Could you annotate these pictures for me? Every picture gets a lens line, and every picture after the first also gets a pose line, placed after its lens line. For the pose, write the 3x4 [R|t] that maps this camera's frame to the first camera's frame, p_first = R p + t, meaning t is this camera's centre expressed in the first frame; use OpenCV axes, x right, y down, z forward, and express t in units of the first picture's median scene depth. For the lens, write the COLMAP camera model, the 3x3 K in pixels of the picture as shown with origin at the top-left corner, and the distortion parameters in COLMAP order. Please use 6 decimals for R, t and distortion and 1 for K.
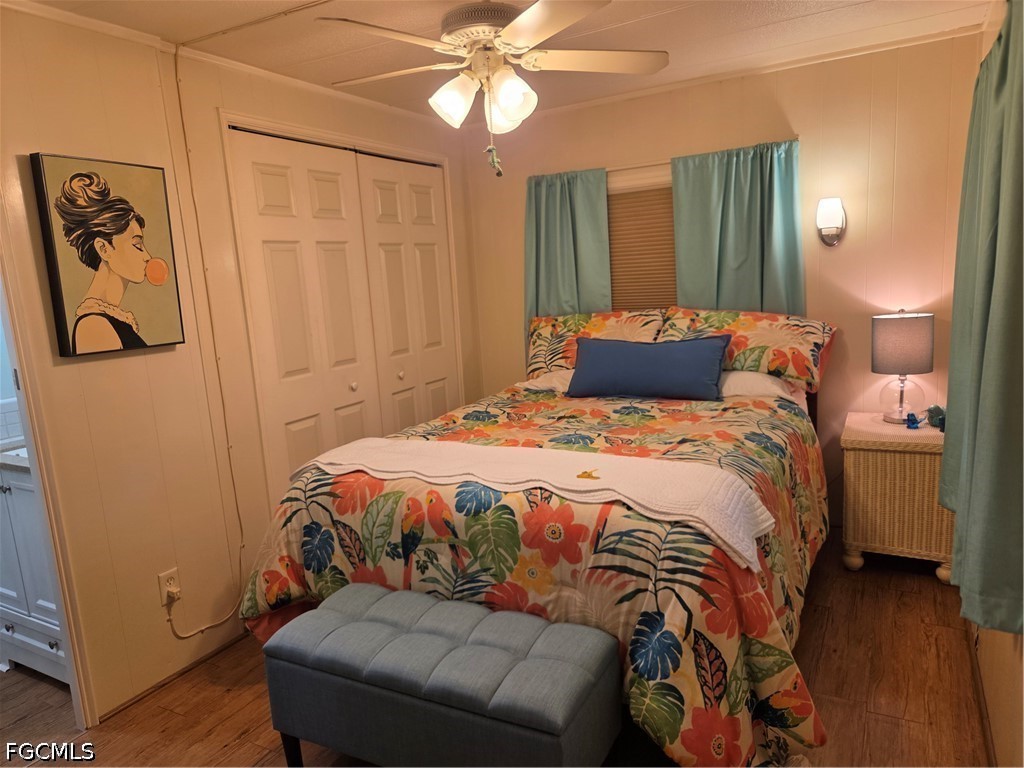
lens RADIAL K [[687.3, 0, 501.4], [0, 687.3, 395.1], [0, 0, 1]] dist [0.069388, -0.049313]
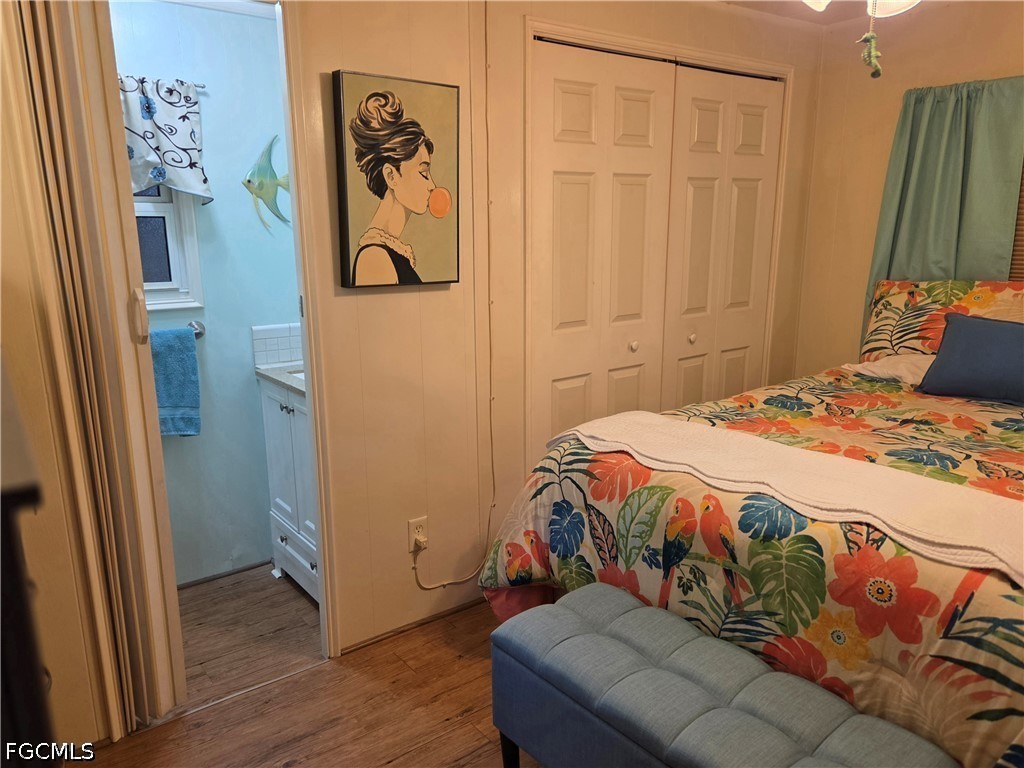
lens RADIAL K [[745.4, 0, 489.6], [0, 745.4, 395.2], [0, 0, 1]] dist [0.072246, -0.054534]
pose [[0.911455, 0.139340, -0.387084, -0.013112], [-0.115004, 0.989682, 0.085463, -0.016542], [0.394998, -0.033379, 0.918075, 0.105685]]
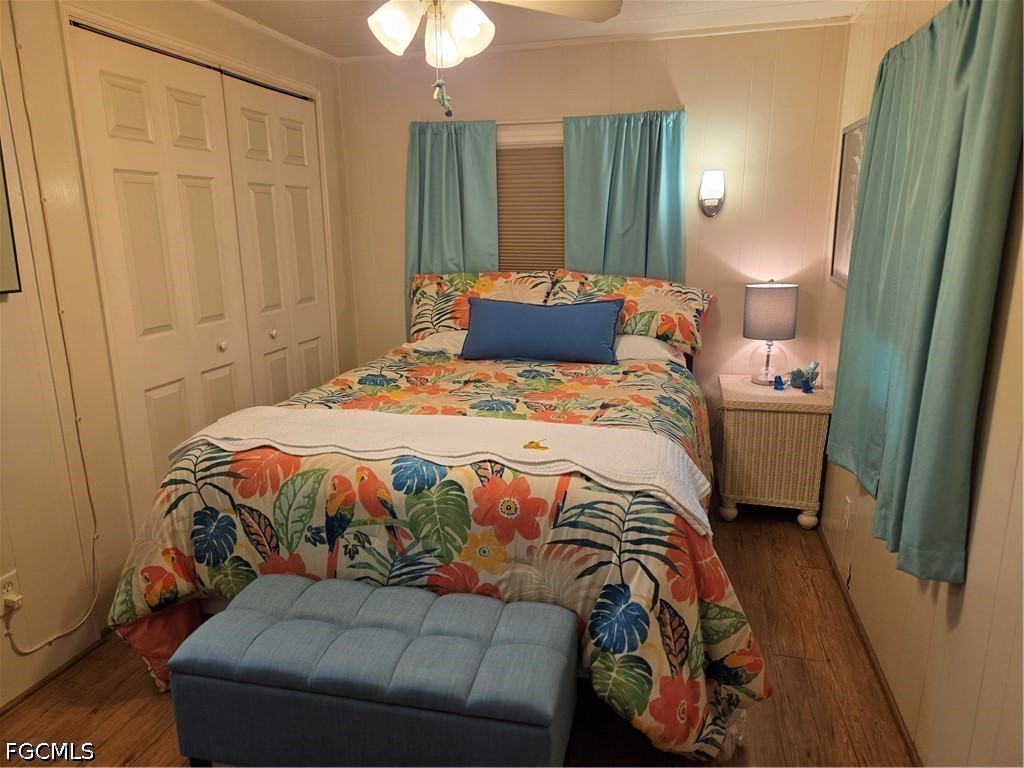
lens RADIAL K [[687.3, 0, 514.8], [0, 687.3, 385.7], [0, 0, 1]] dist [0.069388, -0.049313]
pose [[0.966103, -0.006159, 0.258084, -0.125236], [-0.005977, 0.998914, 0.046211, -0.008508], [-0.258089, -0.046187, 0.965017, 0.079045]]
